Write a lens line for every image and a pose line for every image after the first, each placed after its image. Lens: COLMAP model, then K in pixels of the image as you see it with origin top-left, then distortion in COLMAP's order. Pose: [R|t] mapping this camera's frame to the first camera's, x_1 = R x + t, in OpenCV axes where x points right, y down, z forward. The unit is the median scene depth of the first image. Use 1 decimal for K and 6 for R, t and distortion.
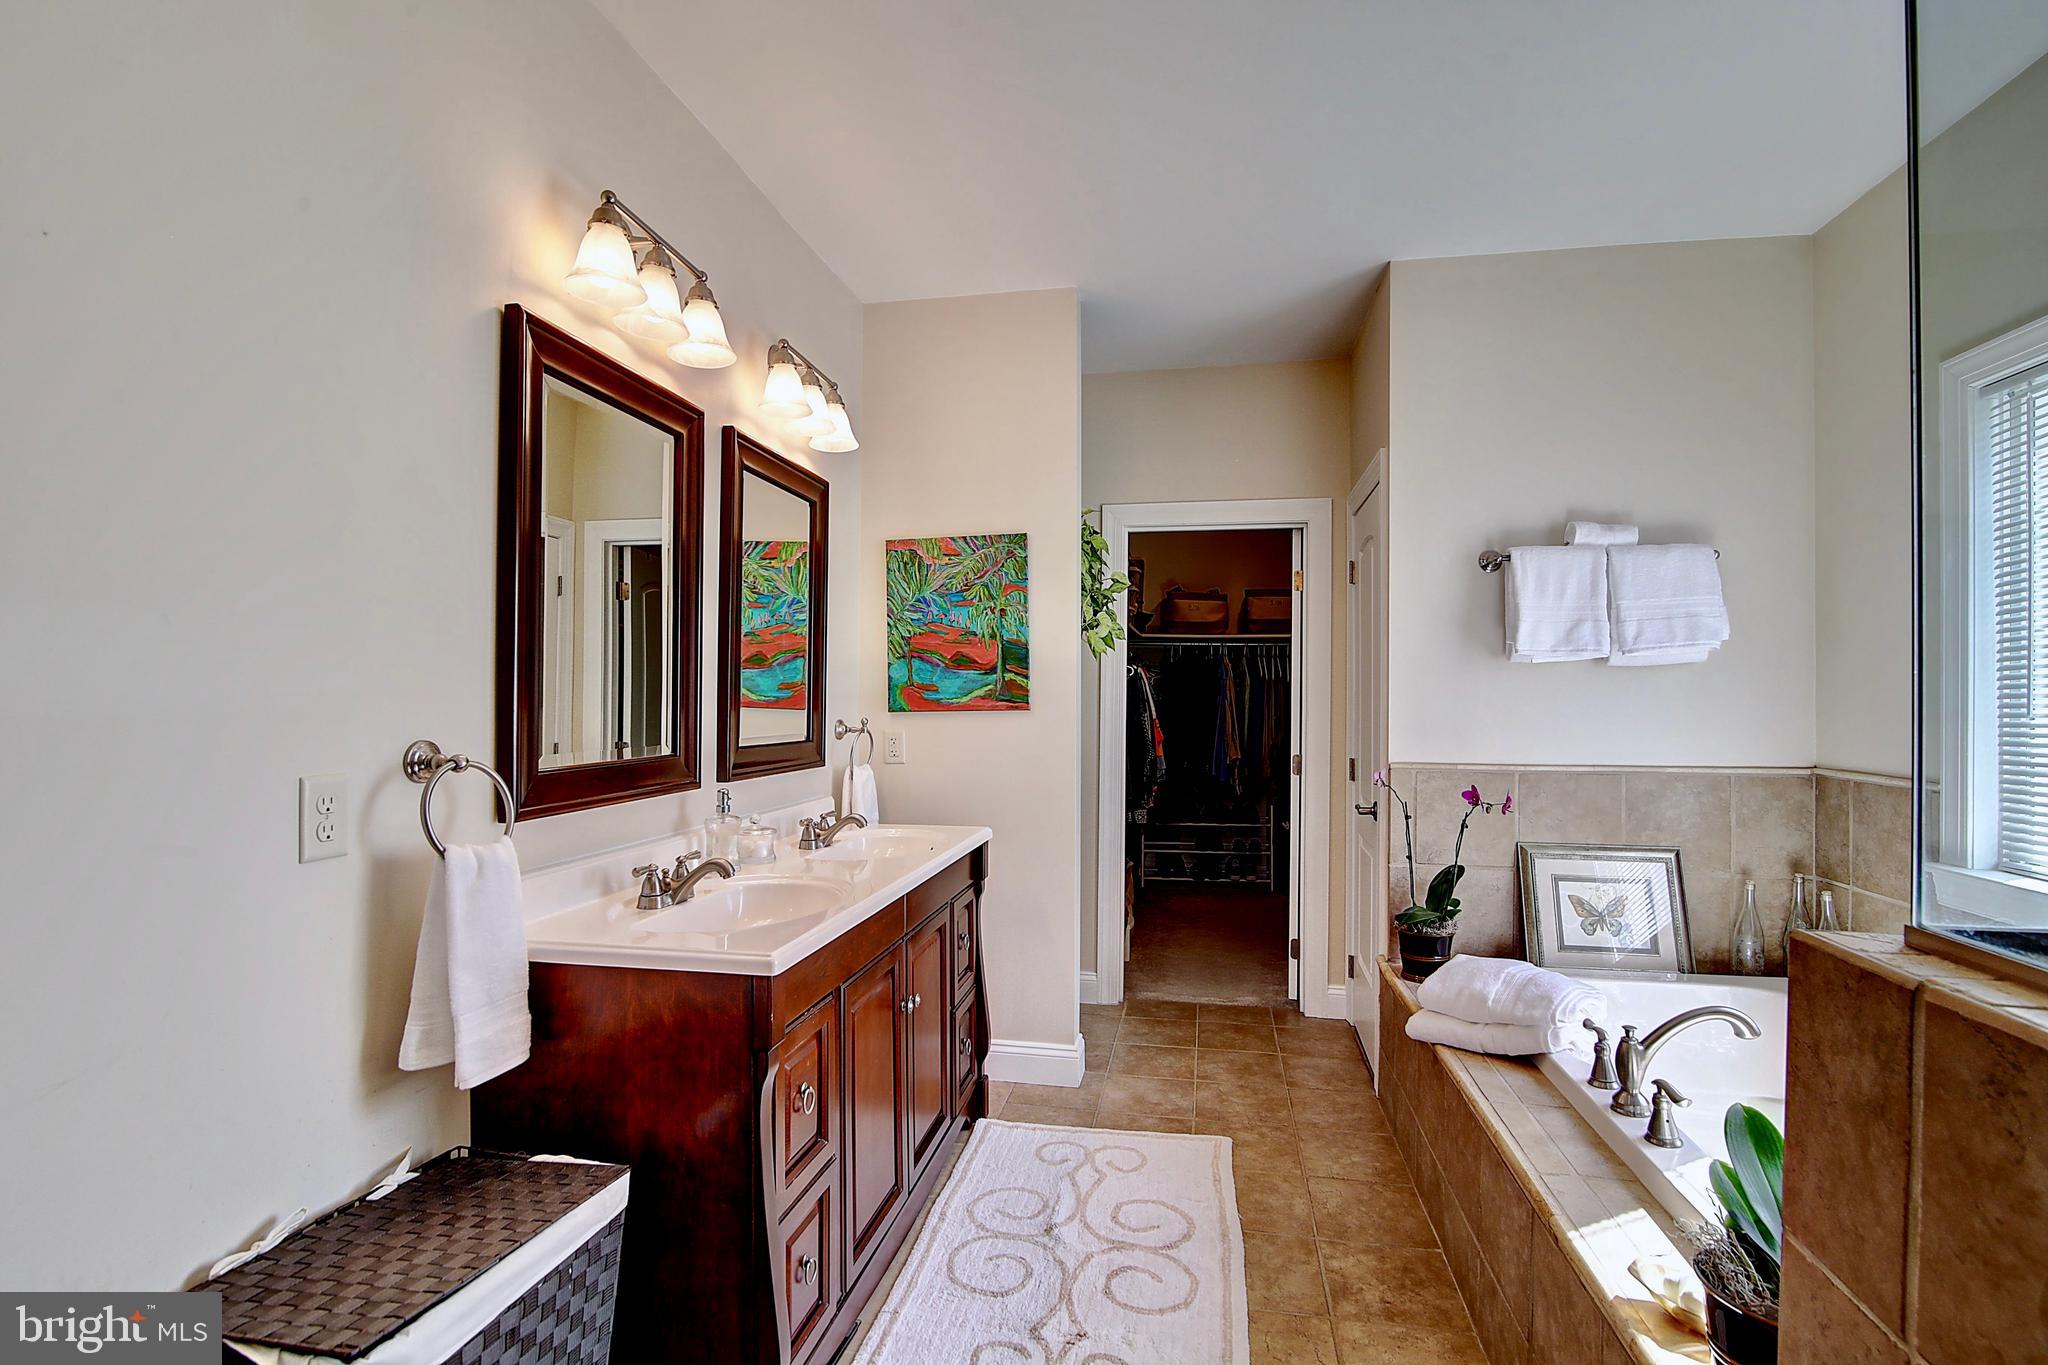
lens RADIAL K [[972.7, 0, 1028.4], [0, 972.7, 687.1], [0, 0, 1]] dist [-0.018017, 0.000483]
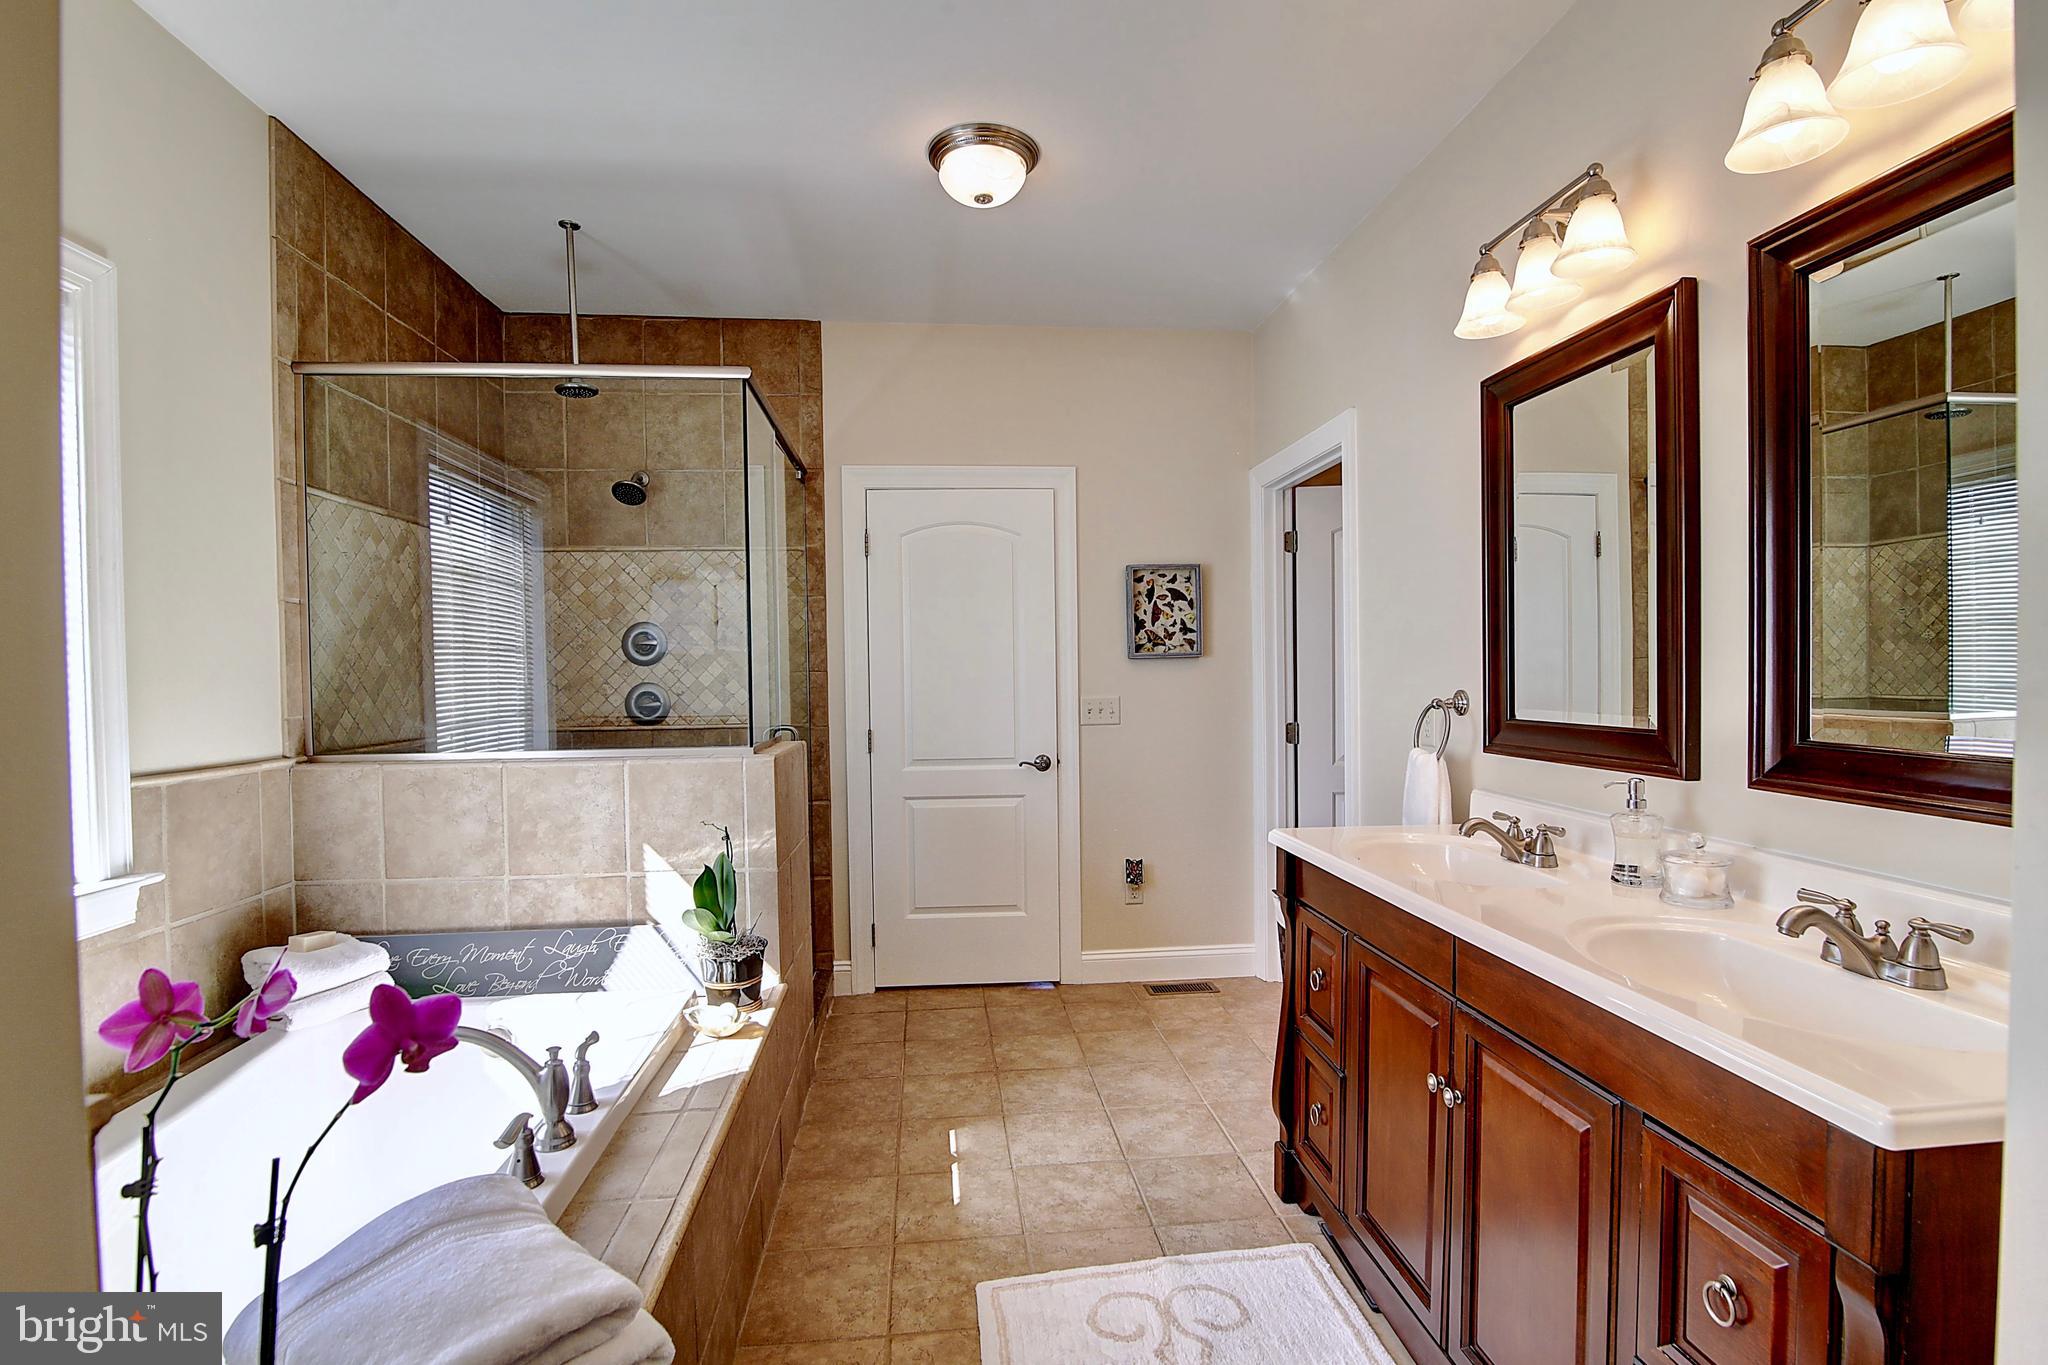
lens RADIAL K [[941.0, 0, 1025.5], [0, 941.0, 686.9], [0, 0, 1]] dist [-0.017208, 0.000025]
pose [[-0.961475, 0.012237, -0.274619, 0.253600], [0.009429, 0.999889, 0.011541, 0.012208], [0.274730, 0.008507, -0.961484, 1.101966]]
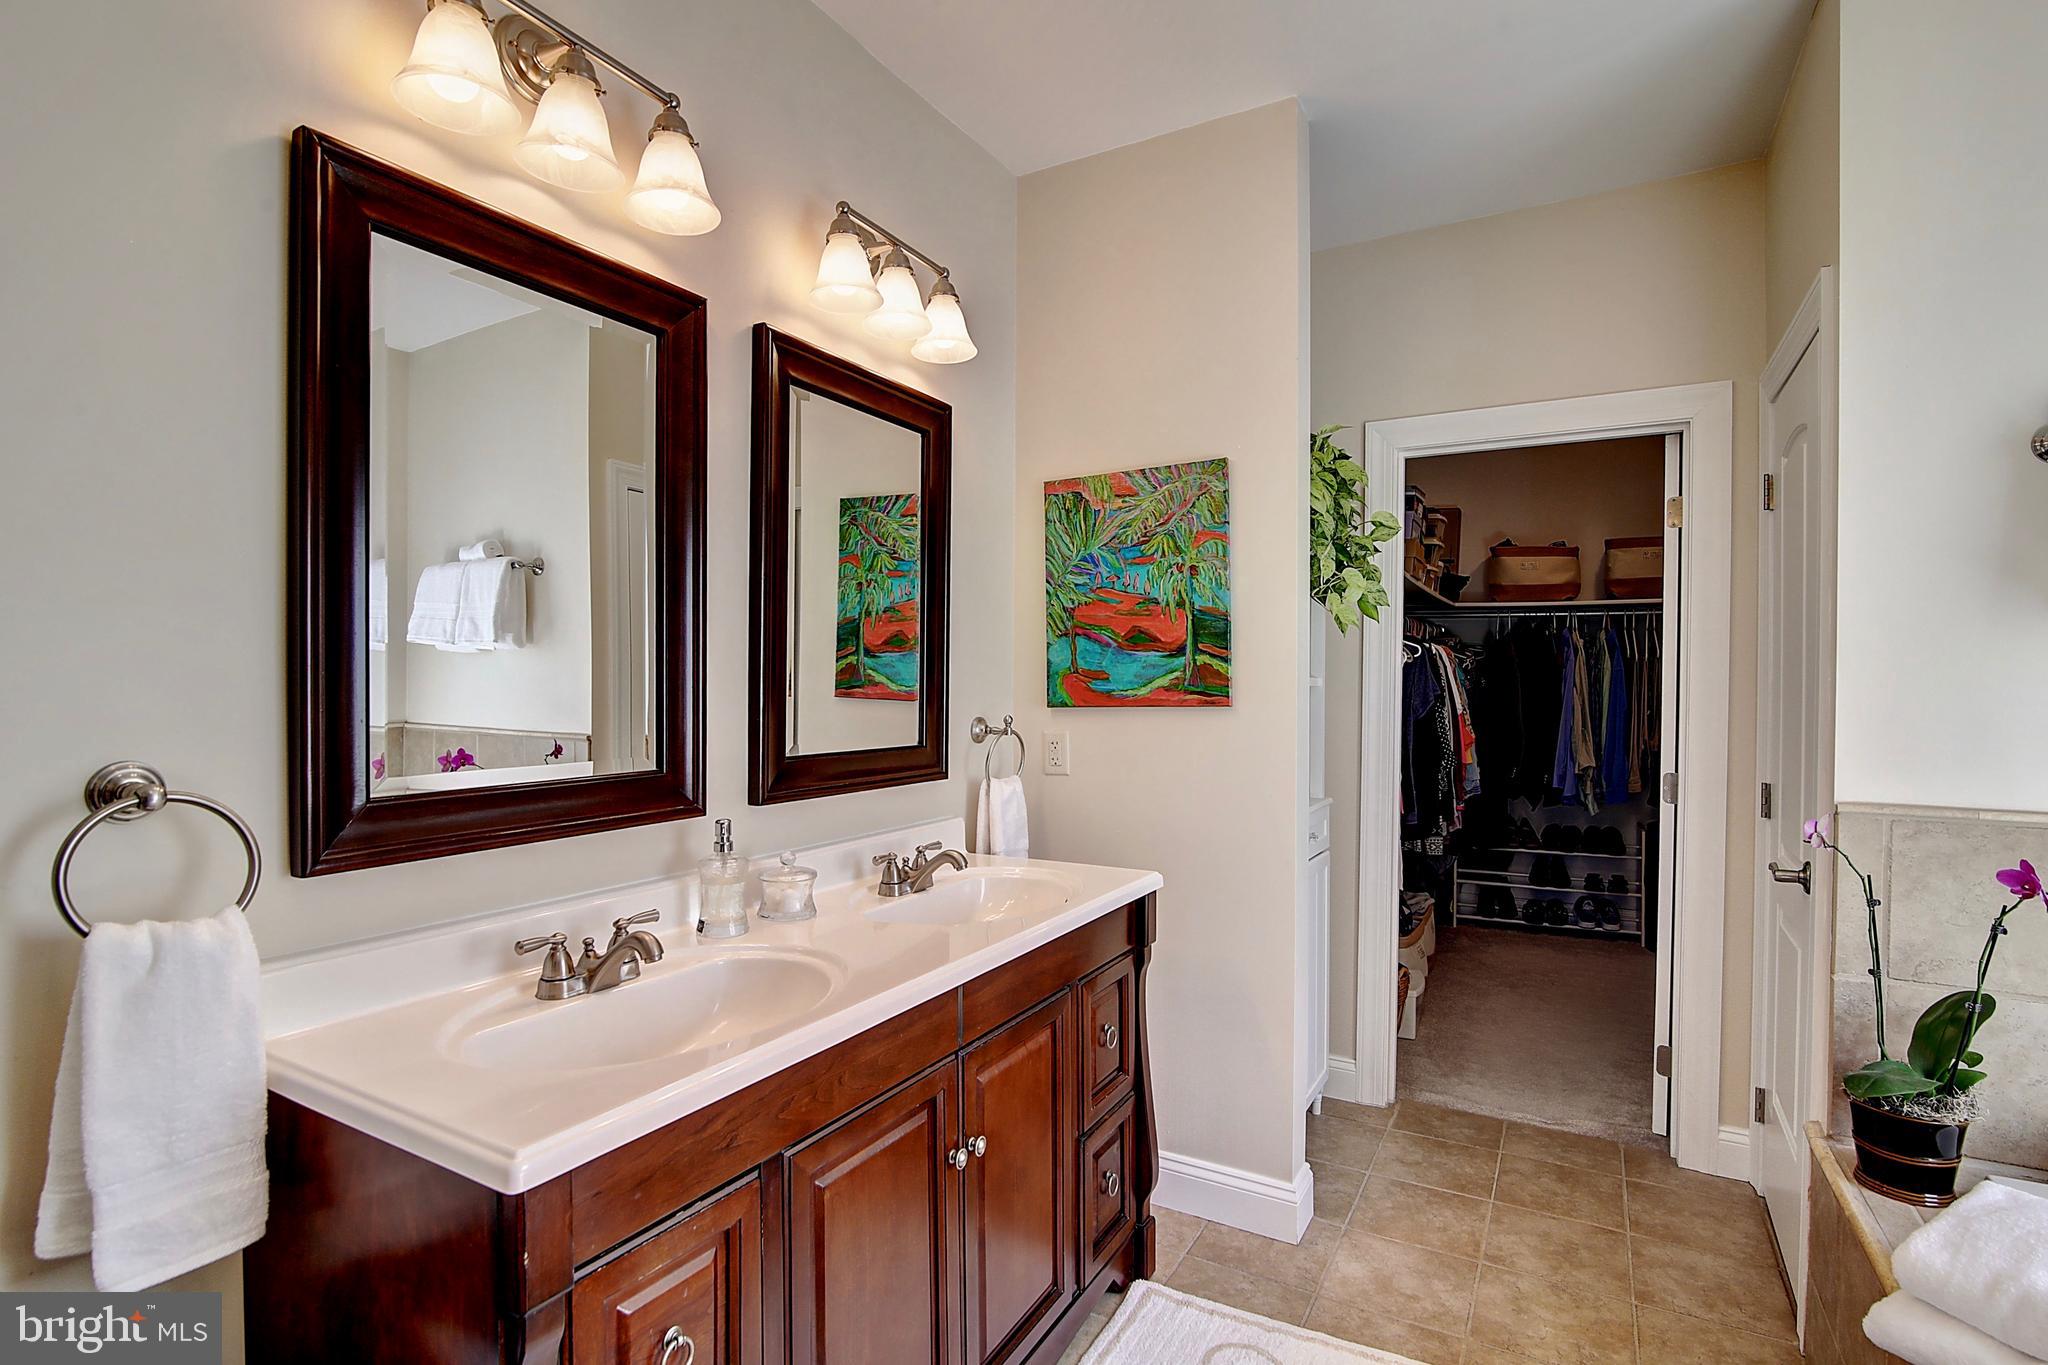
lens RADIAL K [[988.7, 0, 1026.2], [0, 988.7, 688.0], [0, 0, 1]] dist [-0.018675, 0.000254]
pose [[0.944233, 0.001803, -0.329273, 0.097659], [0.004128, 0.999842, 0.017312, -0.002974], [0.329252, -0.017705, 0.944076, 0.265918]]
